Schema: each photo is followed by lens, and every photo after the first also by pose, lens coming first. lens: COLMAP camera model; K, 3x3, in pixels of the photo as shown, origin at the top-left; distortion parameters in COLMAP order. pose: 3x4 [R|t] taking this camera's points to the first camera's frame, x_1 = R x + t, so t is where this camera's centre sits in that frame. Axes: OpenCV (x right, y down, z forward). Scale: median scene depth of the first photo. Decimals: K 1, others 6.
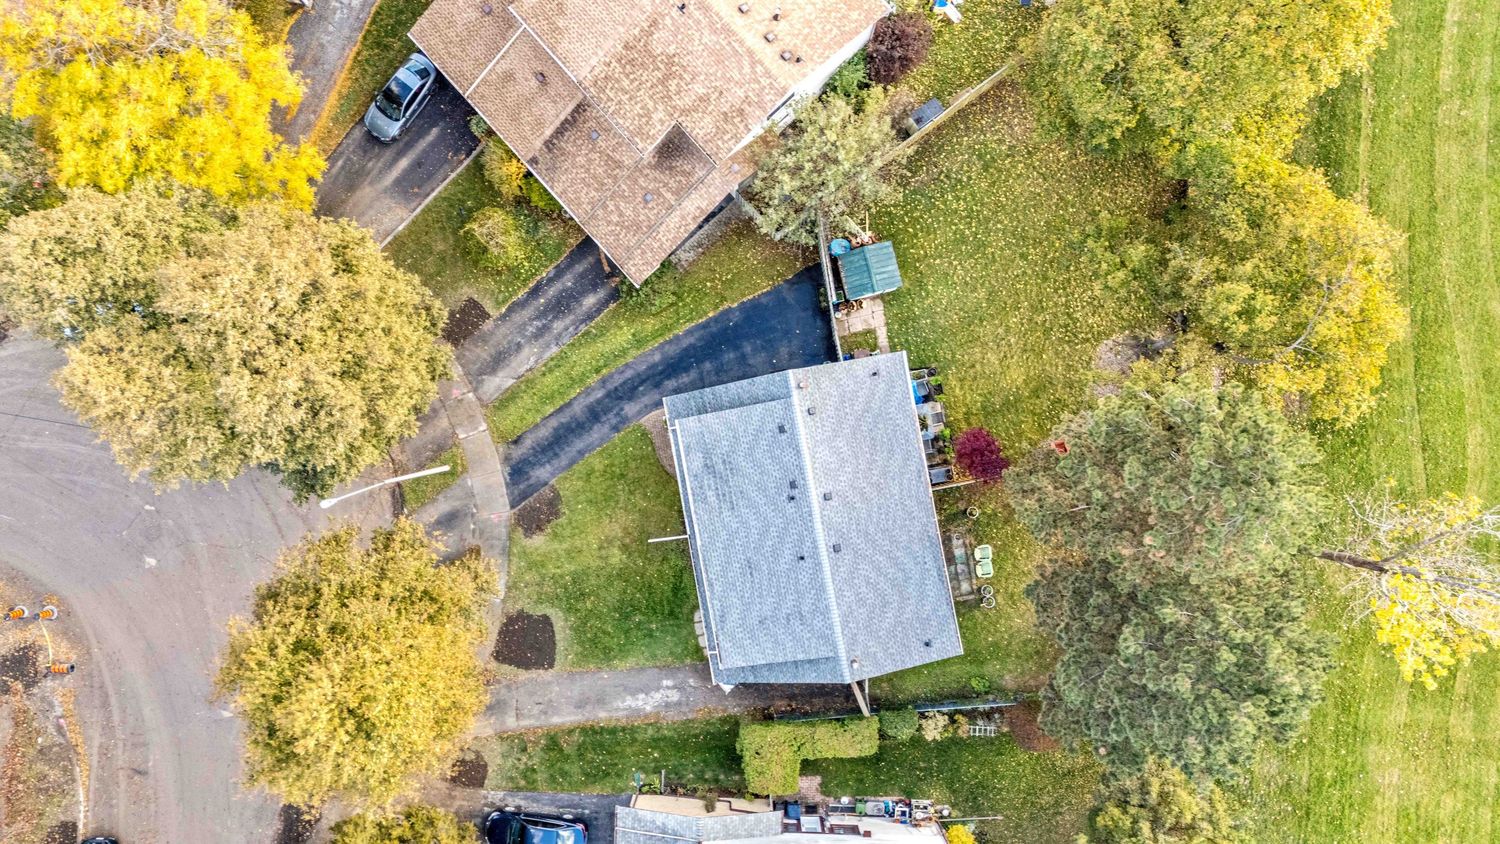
lens RADIAL K [[1097.6, 0, 751.7], [0, 1097.6, 420.8], [0, 0, 1]] dist [0.094710, -0.101427]
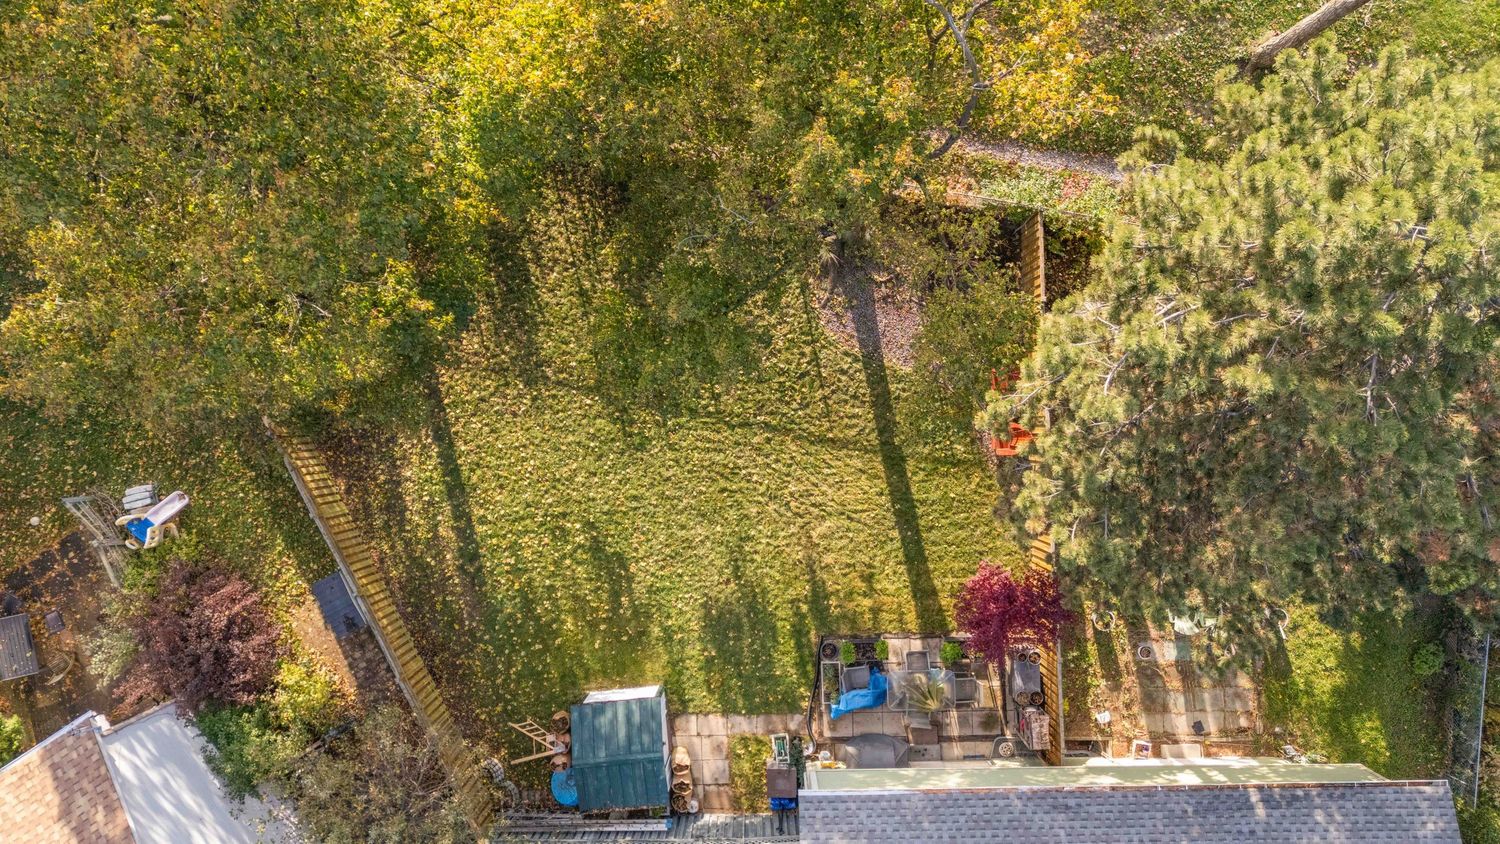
lens RADIAL K [[1084.7, 0, 752.0], [0, 1084.7, 409.8], [0, 0, 1]] dist [0.085444, -0.072258]
pose [[0.157683, -0.987366, 0.015609, 0.268483], [0.987478, 0.157737, 0.002305, -0.102218], [-0.004738, 0.015050, 0.999876, 0.480164]]
